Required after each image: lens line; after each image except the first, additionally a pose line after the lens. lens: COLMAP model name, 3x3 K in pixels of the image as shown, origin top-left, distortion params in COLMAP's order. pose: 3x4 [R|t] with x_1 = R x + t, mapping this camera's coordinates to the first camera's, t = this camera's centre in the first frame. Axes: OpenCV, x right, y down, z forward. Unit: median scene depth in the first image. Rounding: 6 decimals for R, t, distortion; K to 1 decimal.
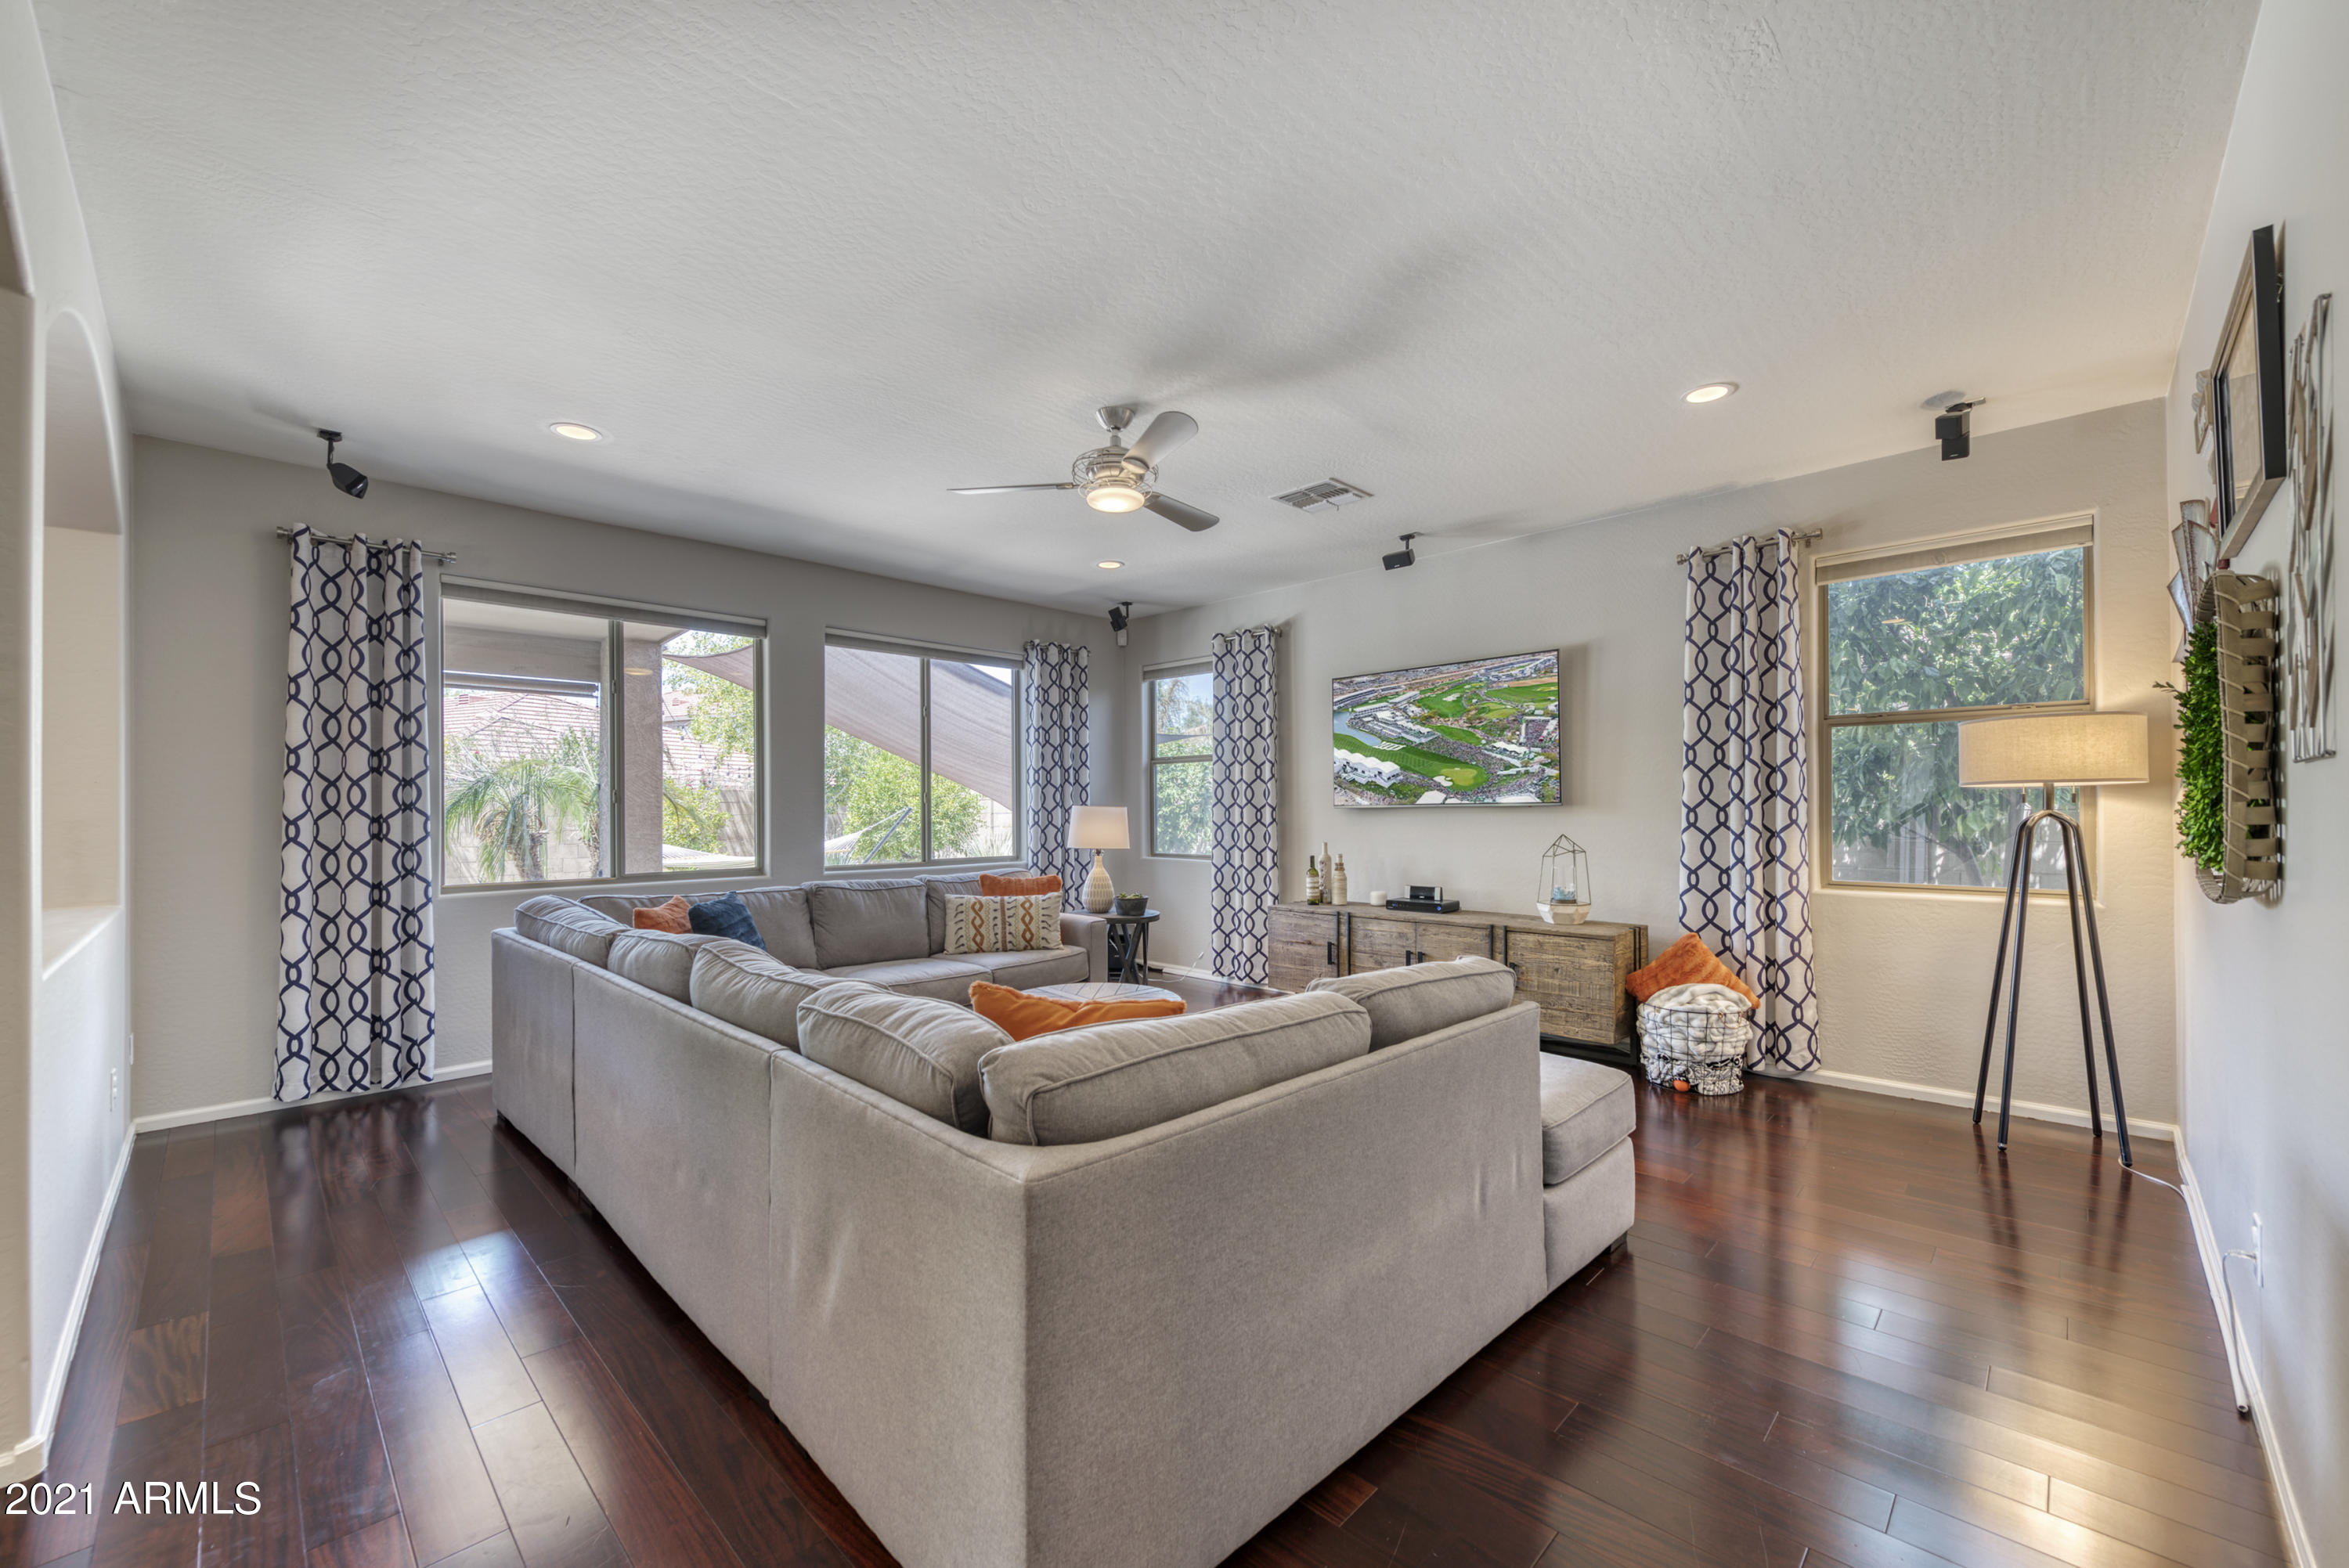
lens RADIAL K [[927.6, 0, 1159.5], [0, 927.6, 801.4], [0, 0, 1]] dist [0.002552, -0.000698]
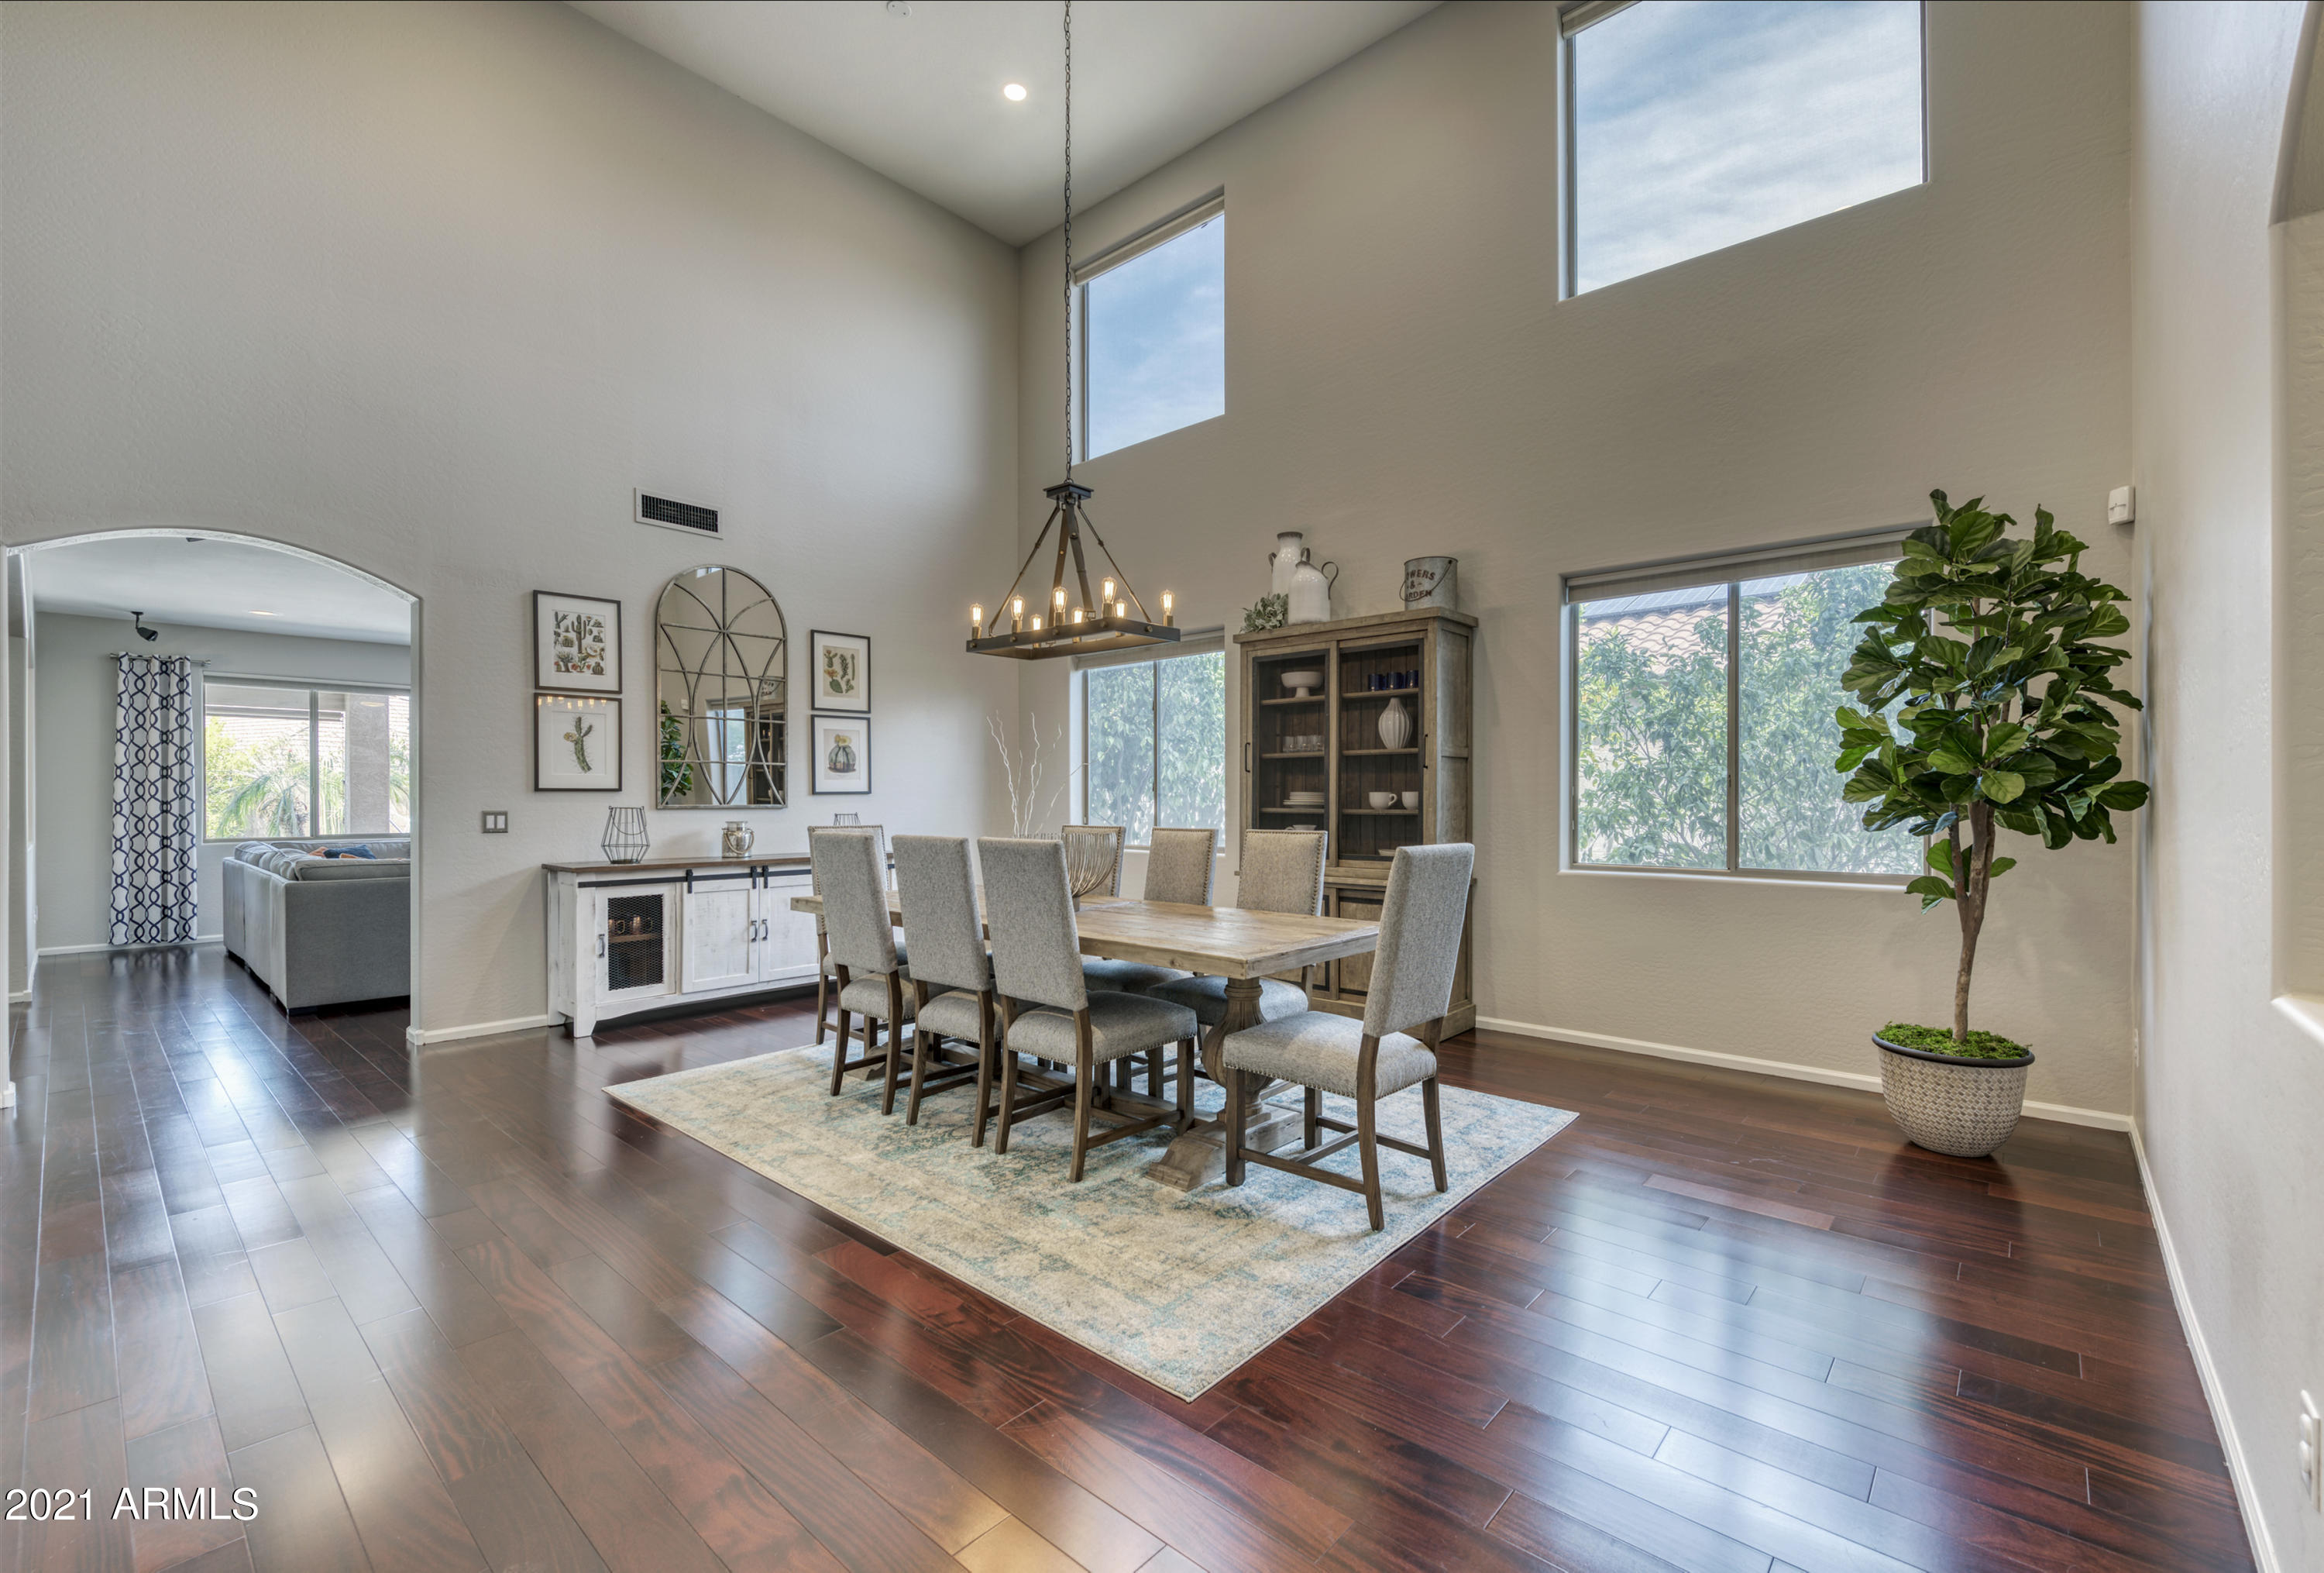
lens RADIAL K [[1019.5, 0, 1176.7], [0, 1019.5, 788.4], [0, 0, 1]] dist [-0.000728, -0.000328]
pose [[0.998908, -0.000067, 0.046714, 1.156169], [0.000023, 1.000000, 0.000961, -0.011979], [-0.046714, -0.000959, 0.998908, -1.208248]]
